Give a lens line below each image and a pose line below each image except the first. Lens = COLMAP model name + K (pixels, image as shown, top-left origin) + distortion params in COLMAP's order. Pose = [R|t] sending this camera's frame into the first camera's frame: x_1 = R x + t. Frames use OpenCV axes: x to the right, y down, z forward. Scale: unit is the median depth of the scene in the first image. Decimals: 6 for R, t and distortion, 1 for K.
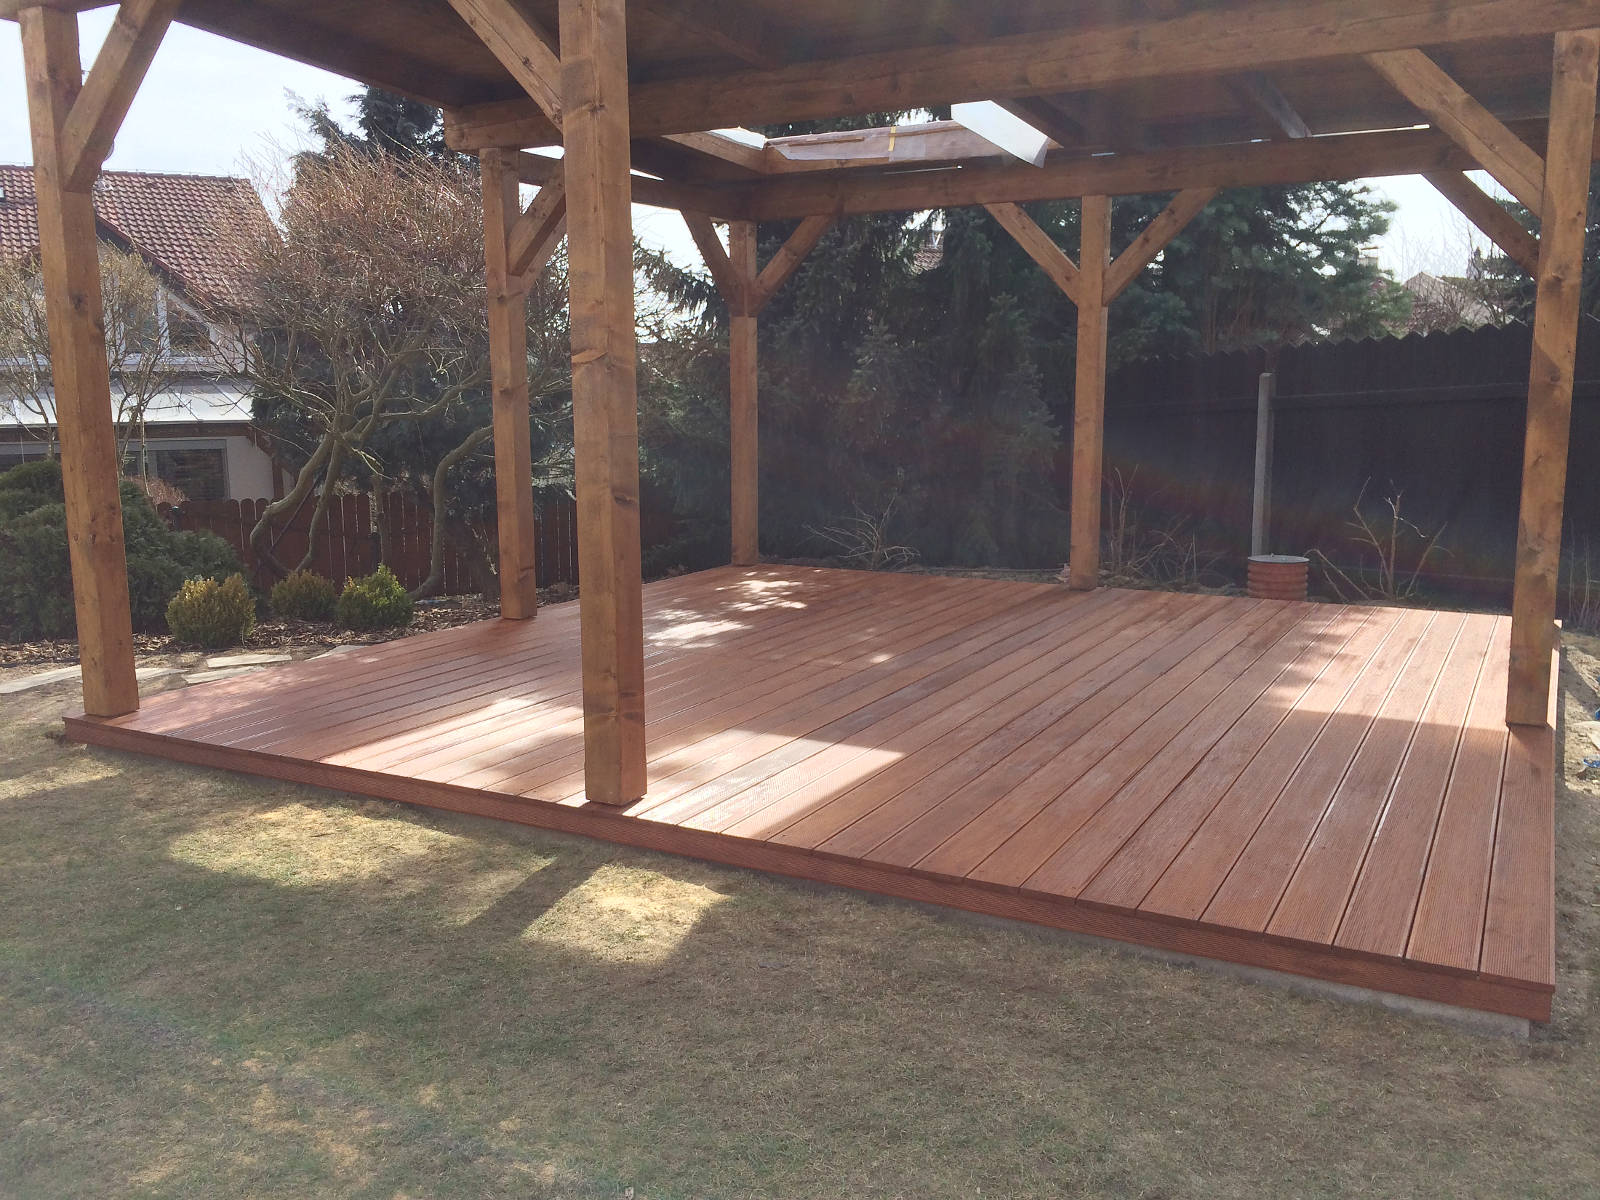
lens RADIAL K [[1360.9, 0, 798.1], [0, 1360.9, 604.1], [0, 0, 1]] dist [0.088317, -0.117562]
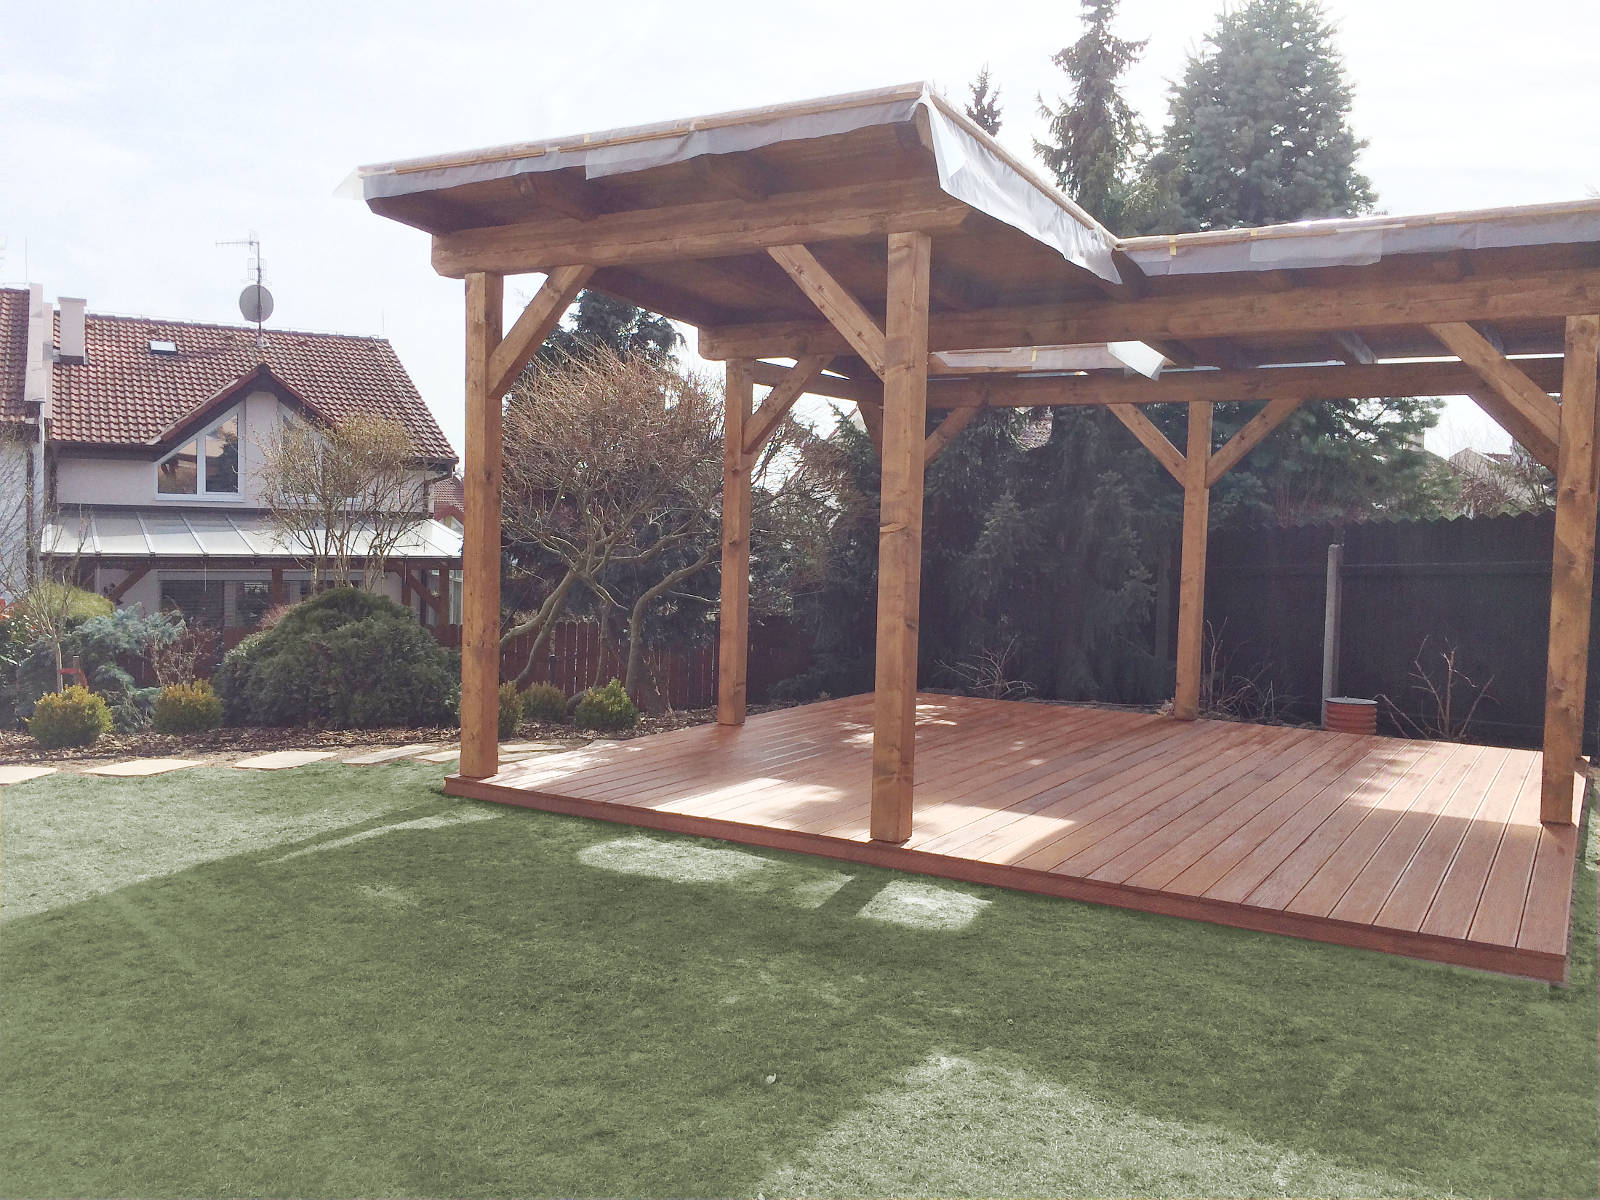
lens RADIAL K [[1360.9, 0, 799.8], [0, 1360.9, 614.5], [0, 0, 1]] dist [0.088317, -0.117562]
pose [[0.999040, 0.032421, -0.029462, -0.161270], [-0.035187, 0.994484, -0.098809, 0.046097], [0.026096, 0.099751, 0.994670, -0.350685]]
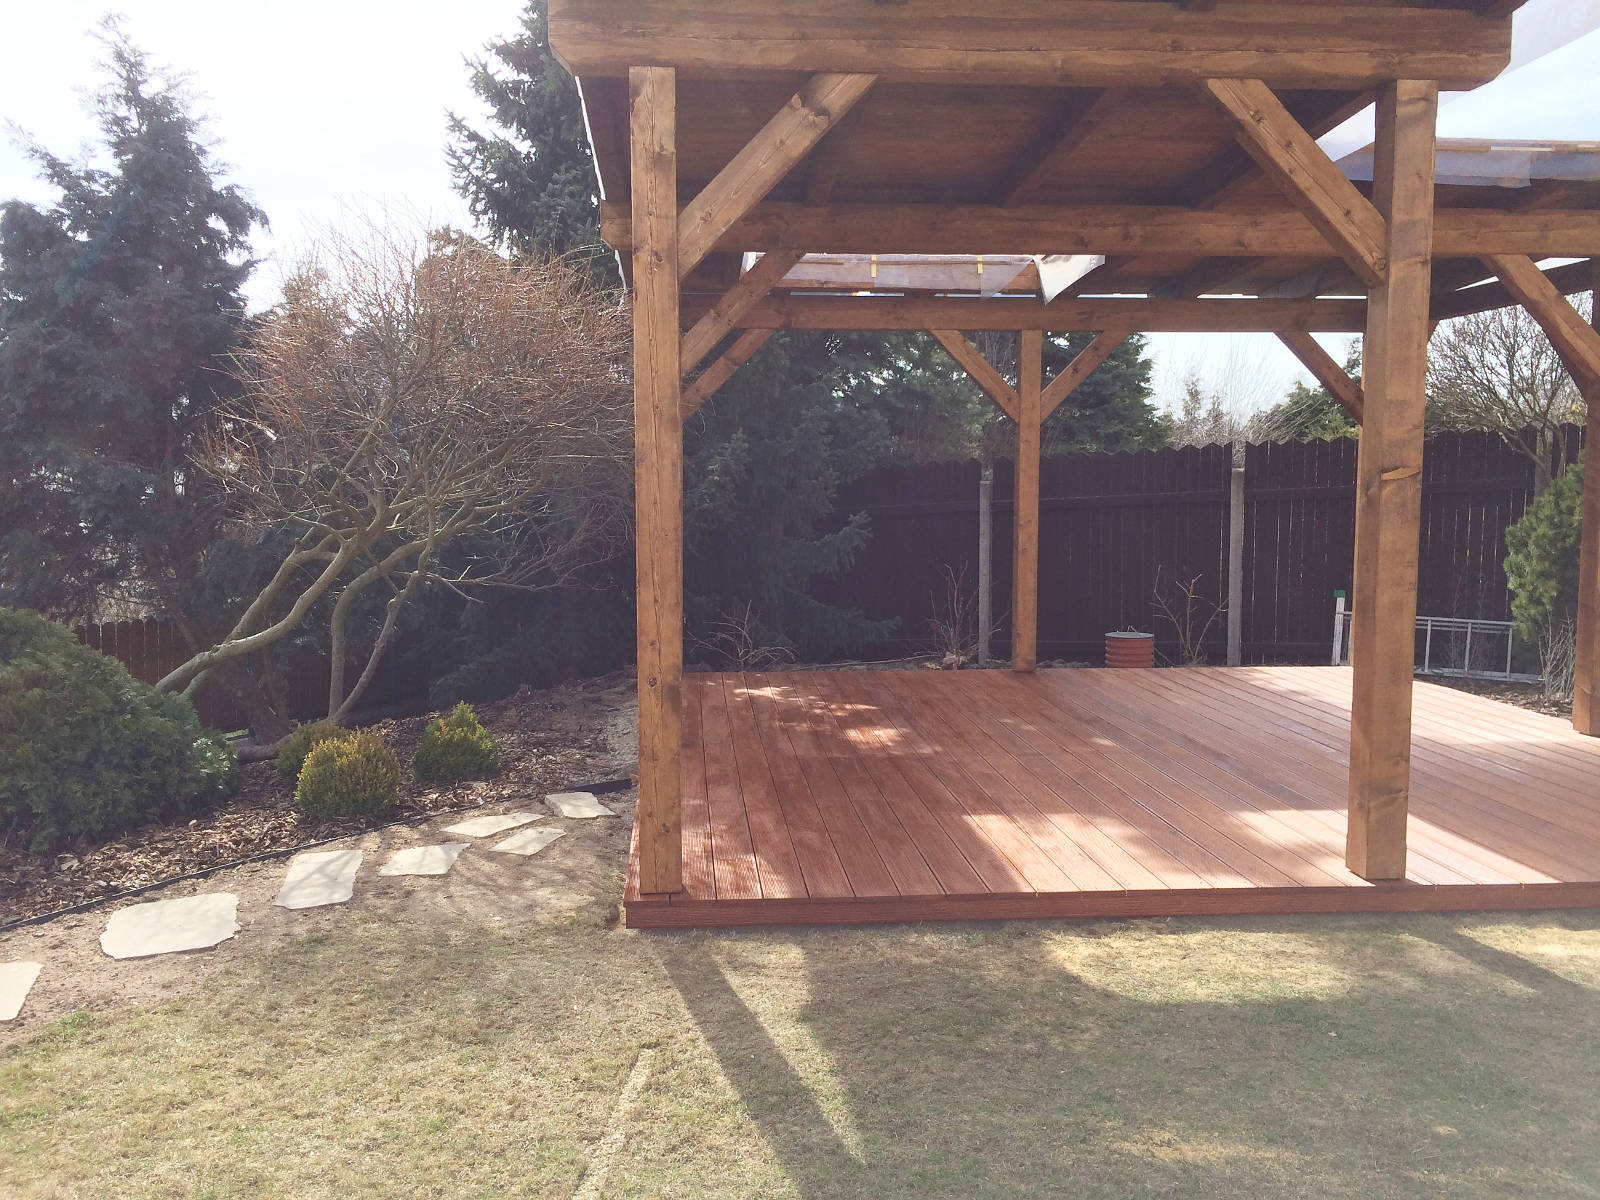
lens RADIAL K [[1360.9, 0, 798.6], [0, 1360.9, 606.1], [0, 0, 1]] dist [0.088317, -0.117562]
pose [[0.837306, -0.047843, 0.544637, -0.923414], [0.086025, 0.995284, -0.044822, -0.050690], [-0.539924, 0.084382, 0.837473, 0.256736]]
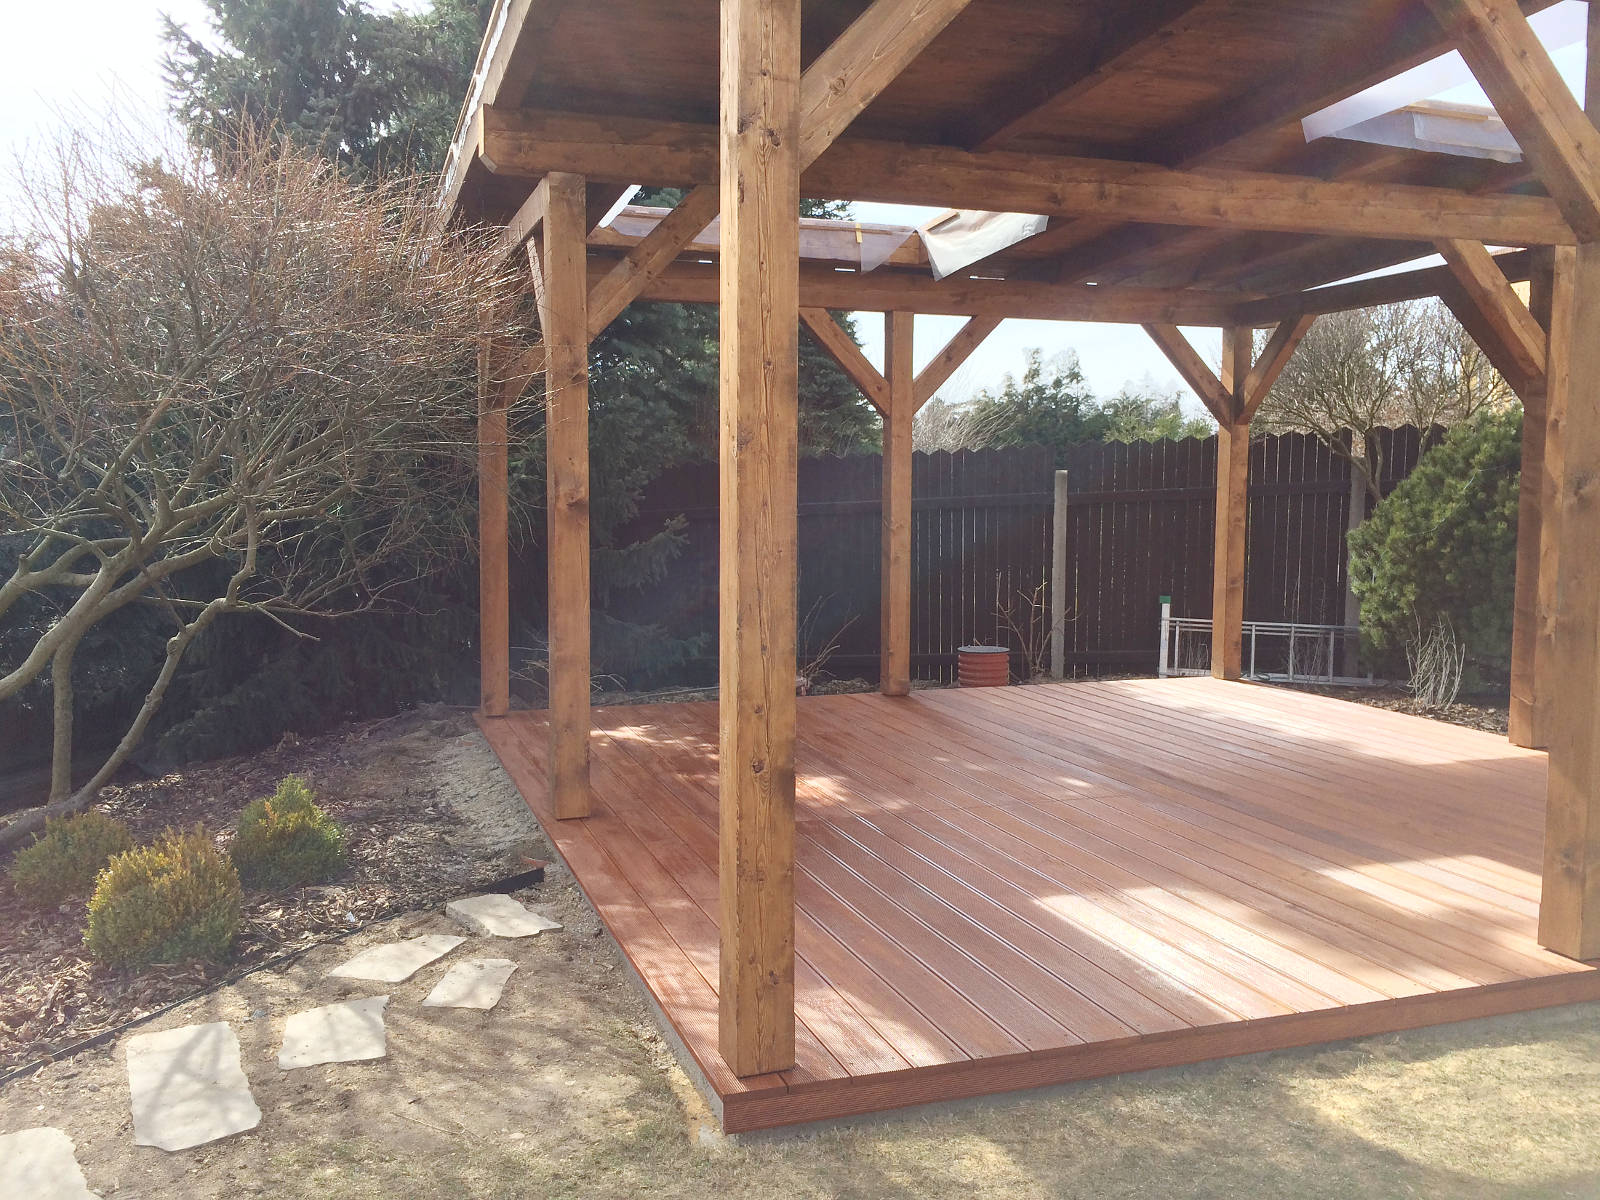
lens RADIAL K [[1360.9, 0, 798.6], [0, 1360.9, 607.1], [0, 0, 1]] dist [0.088317, -0.117562]
pose [[0.673828, -0.061459, 0.736328, -0.950451], [0.114123, 0.993233, -0.021534, -0.102729], [-0.730022, 0.098542, 0.676282, 0.612147]]
